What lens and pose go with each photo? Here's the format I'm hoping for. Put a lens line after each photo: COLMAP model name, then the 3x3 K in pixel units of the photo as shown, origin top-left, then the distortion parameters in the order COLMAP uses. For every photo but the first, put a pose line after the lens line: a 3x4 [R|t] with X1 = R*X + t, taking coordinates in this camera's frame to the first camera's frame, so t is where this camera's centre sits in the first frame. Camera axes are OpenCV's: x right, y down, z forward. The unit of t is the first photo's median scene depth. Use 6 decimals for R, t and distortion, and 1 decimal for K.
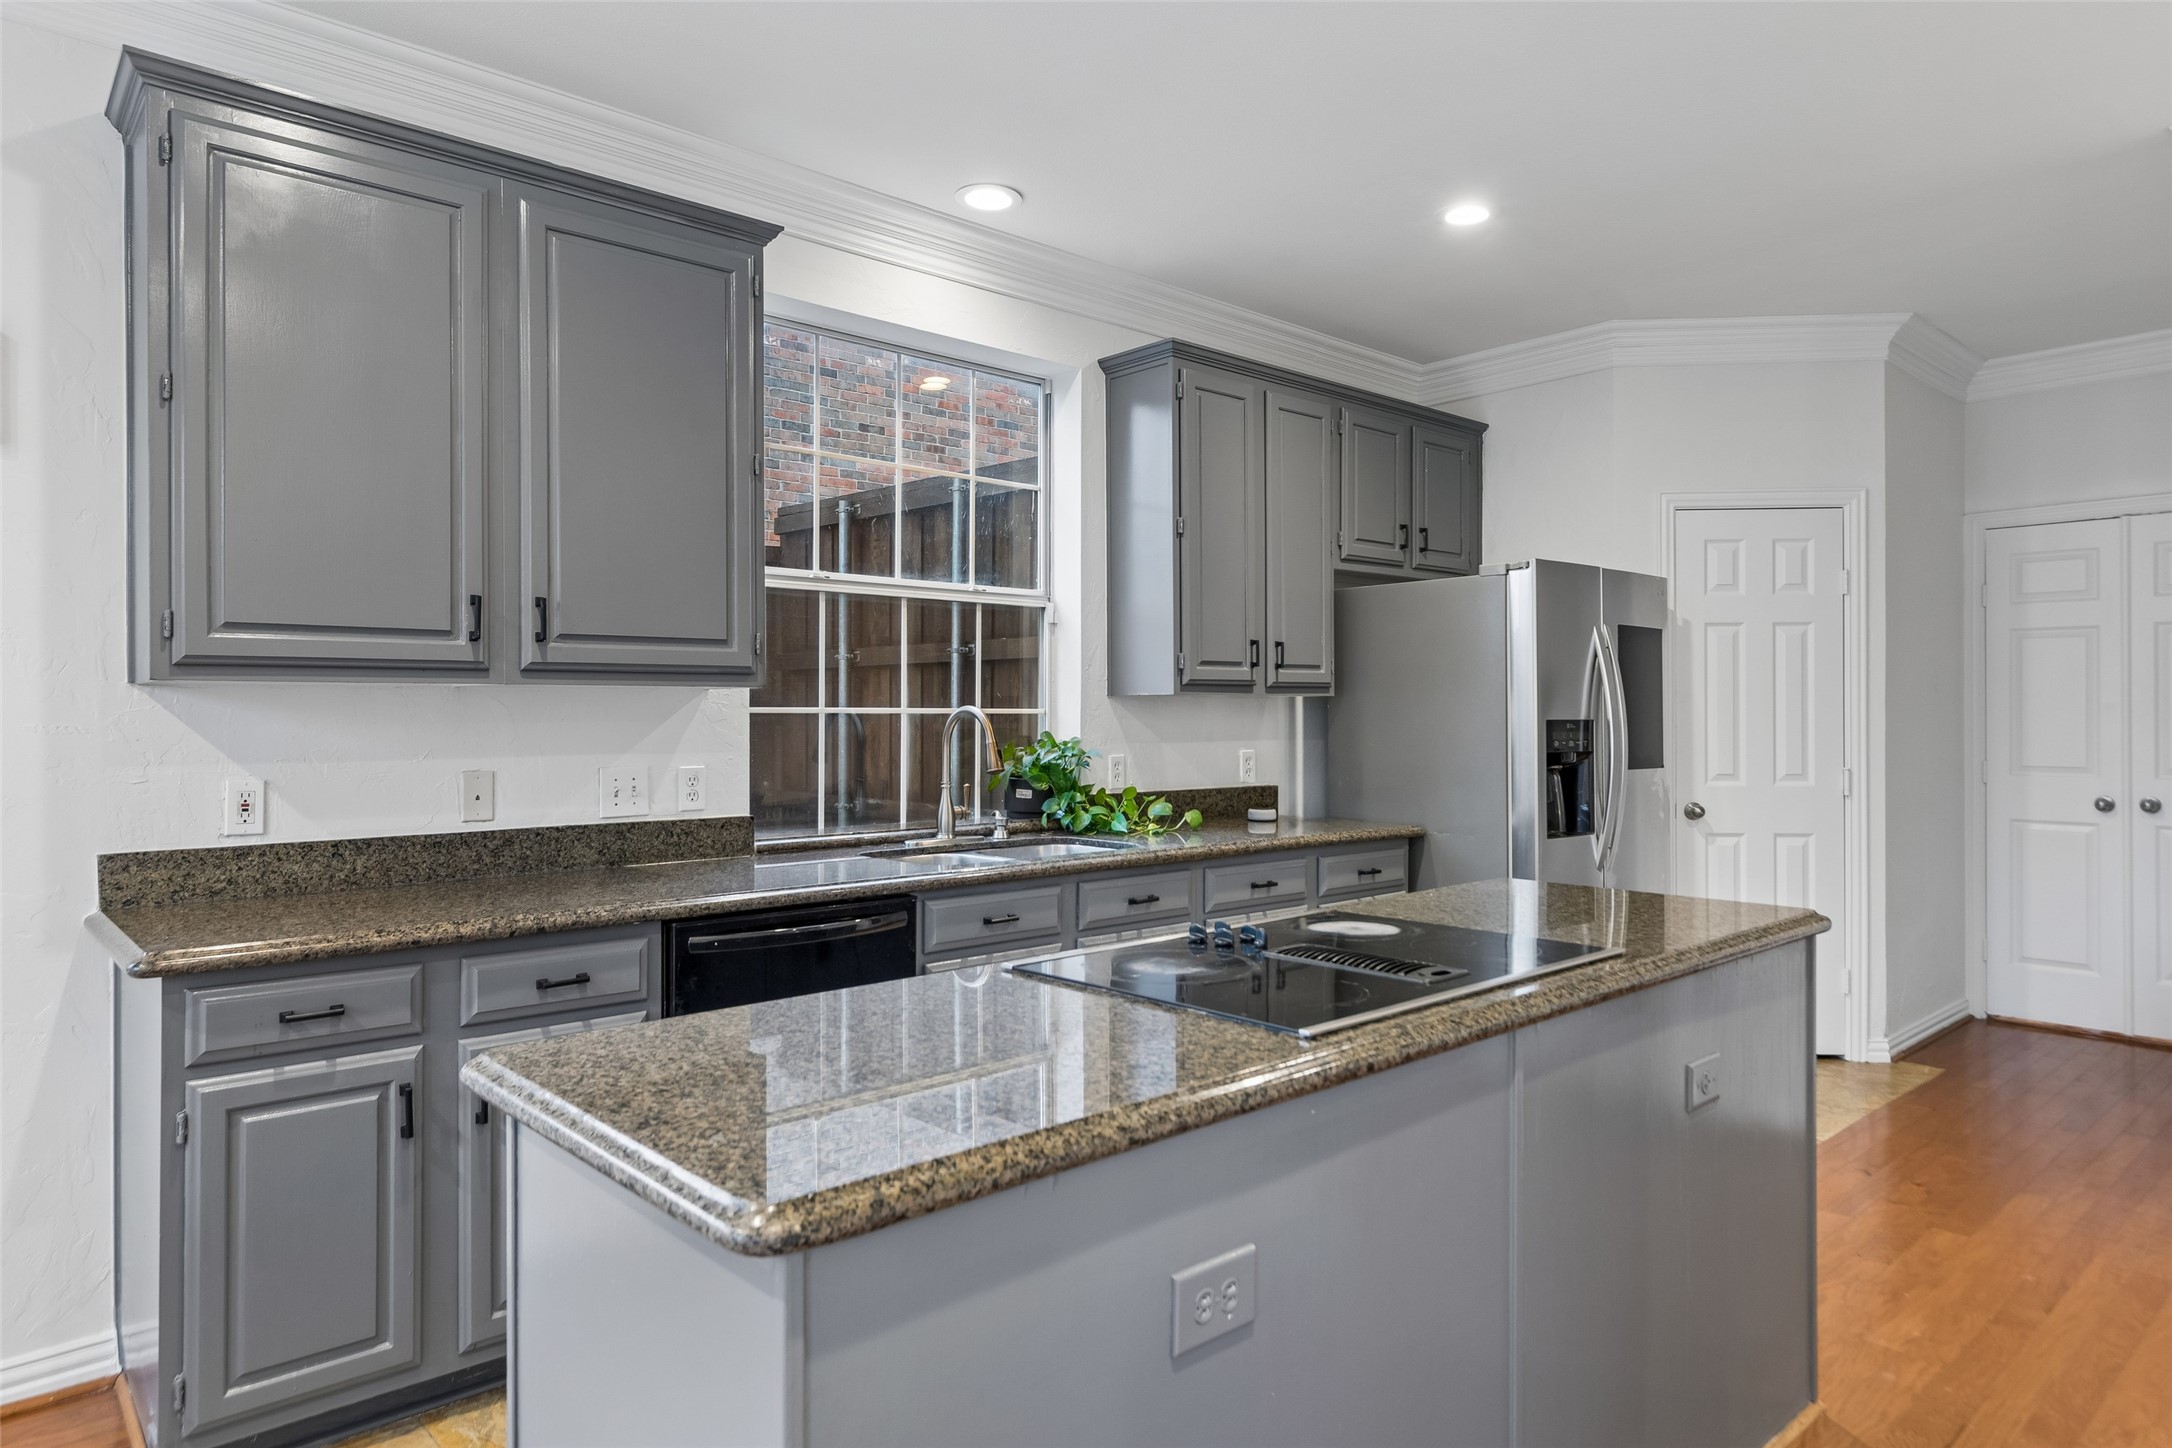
lens RADIAL K [[1314.6, 0, 1082.9], [0, 1314.6, 717.1], [0, 0, 1]] dist [-0.001413, -0.000511]
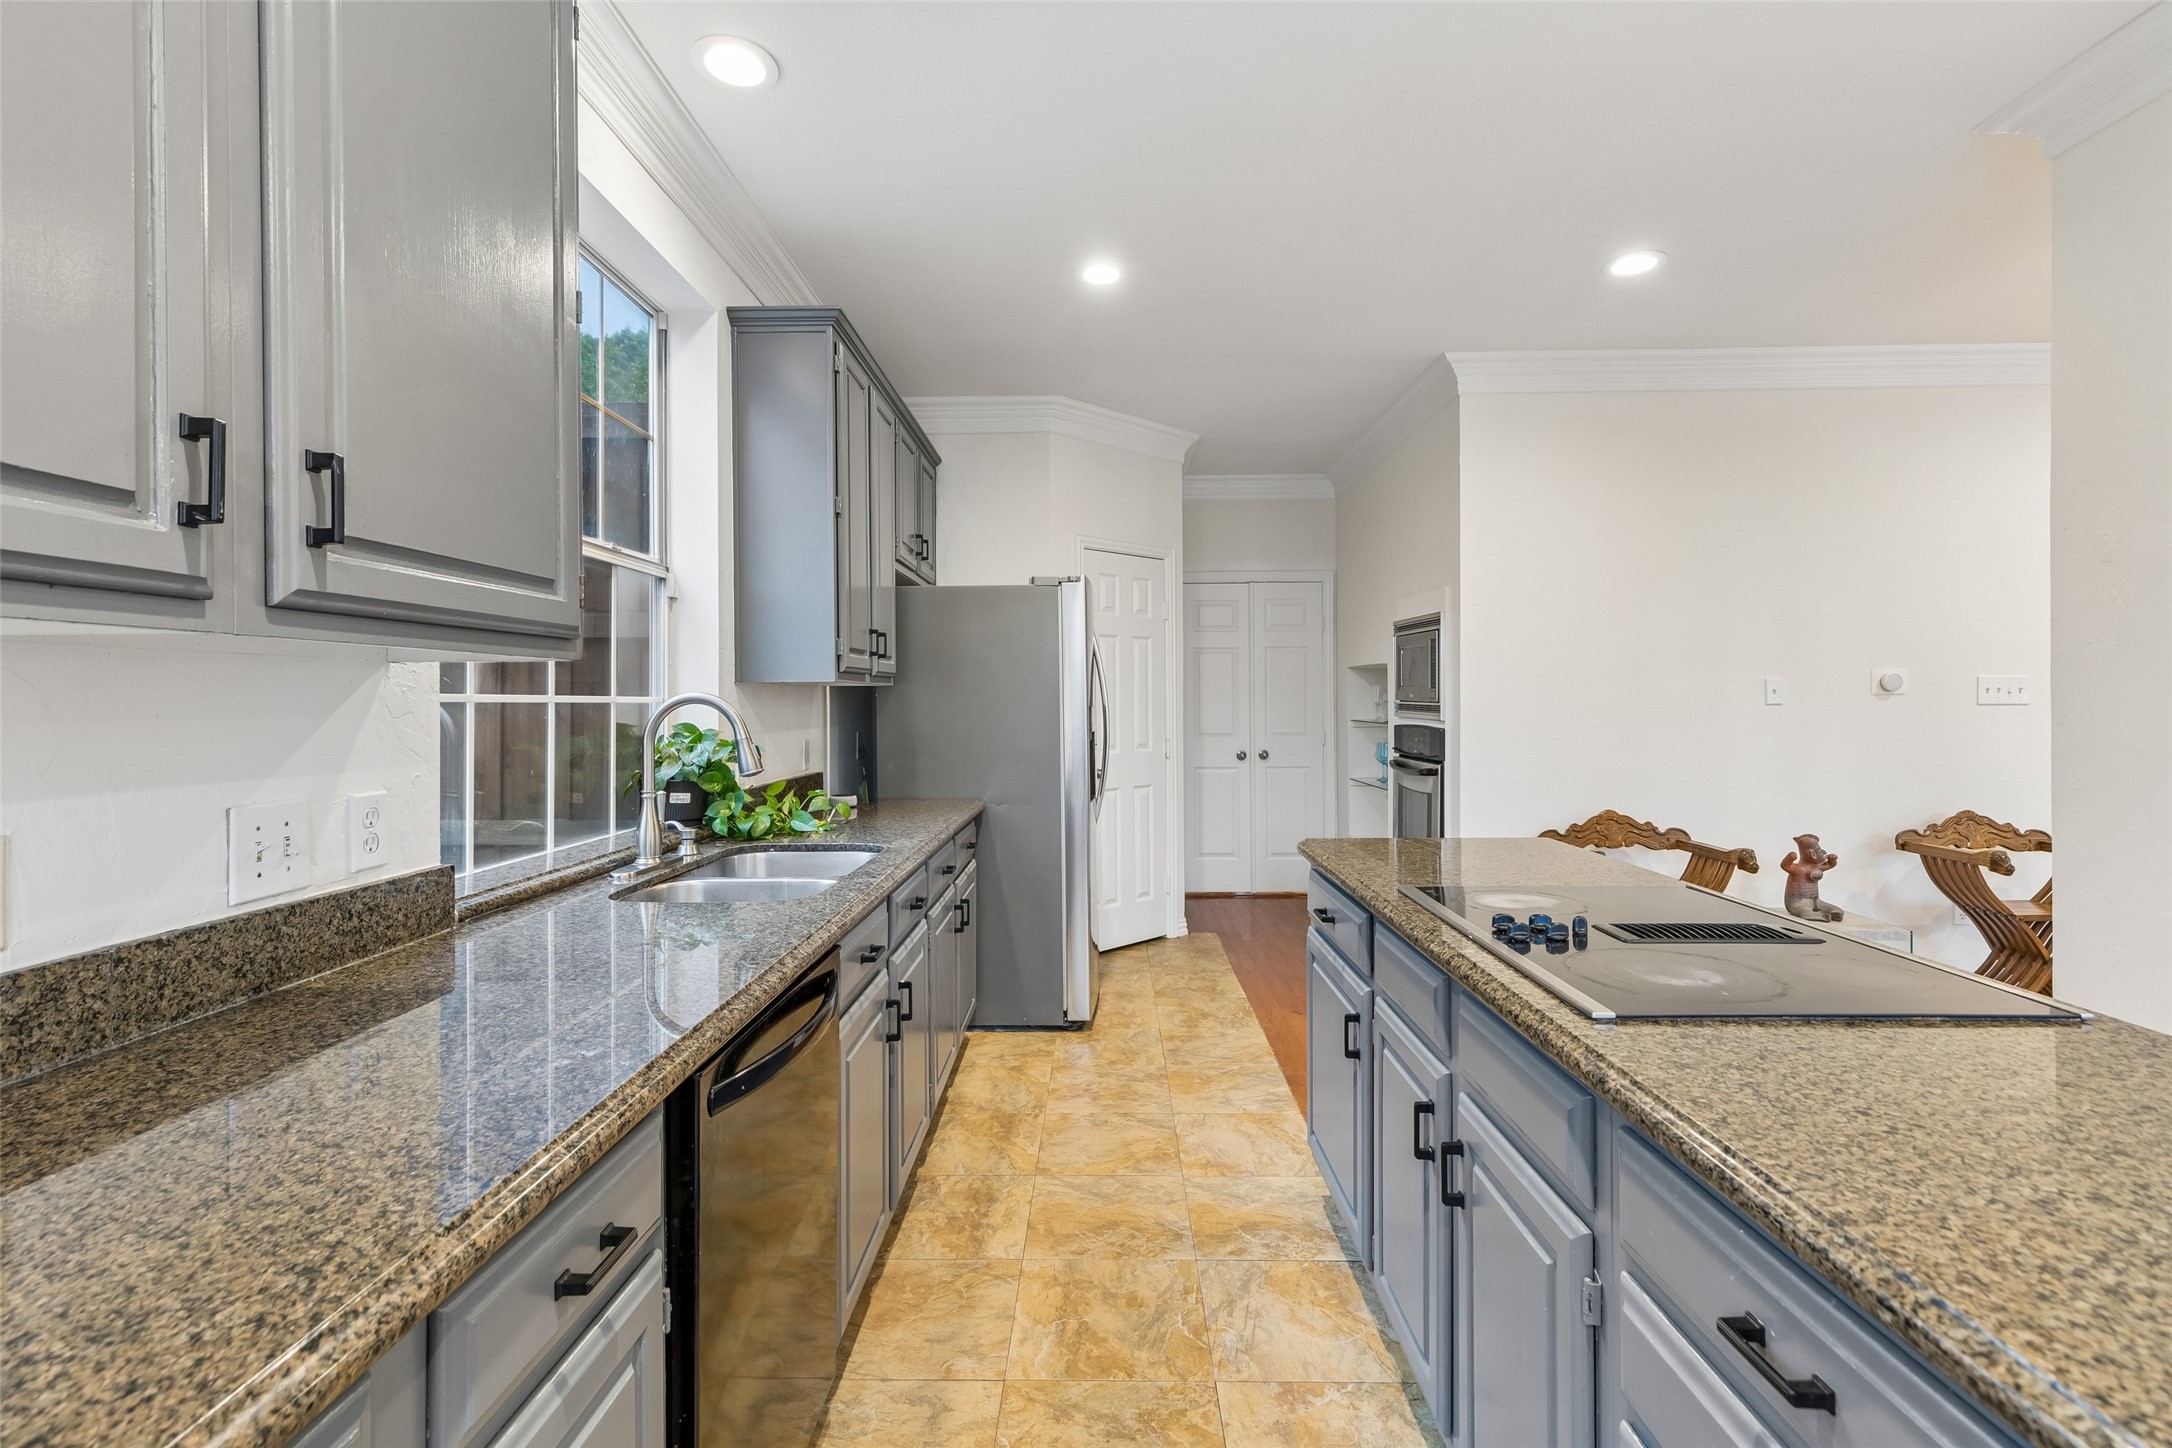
lens RADIAL K [[980.2, 0, 1091.0], [0, 980.2, 708.7], [0, 0, 1]] dist [0.001388, -0.000092]
pose [[0.674255, -0.008909, 0.738445, -0.344601], [0.007985, 0.999957, 0.004772, 0.000311], [-0.738455, 0.002679, 0.674297, 0.400151]]
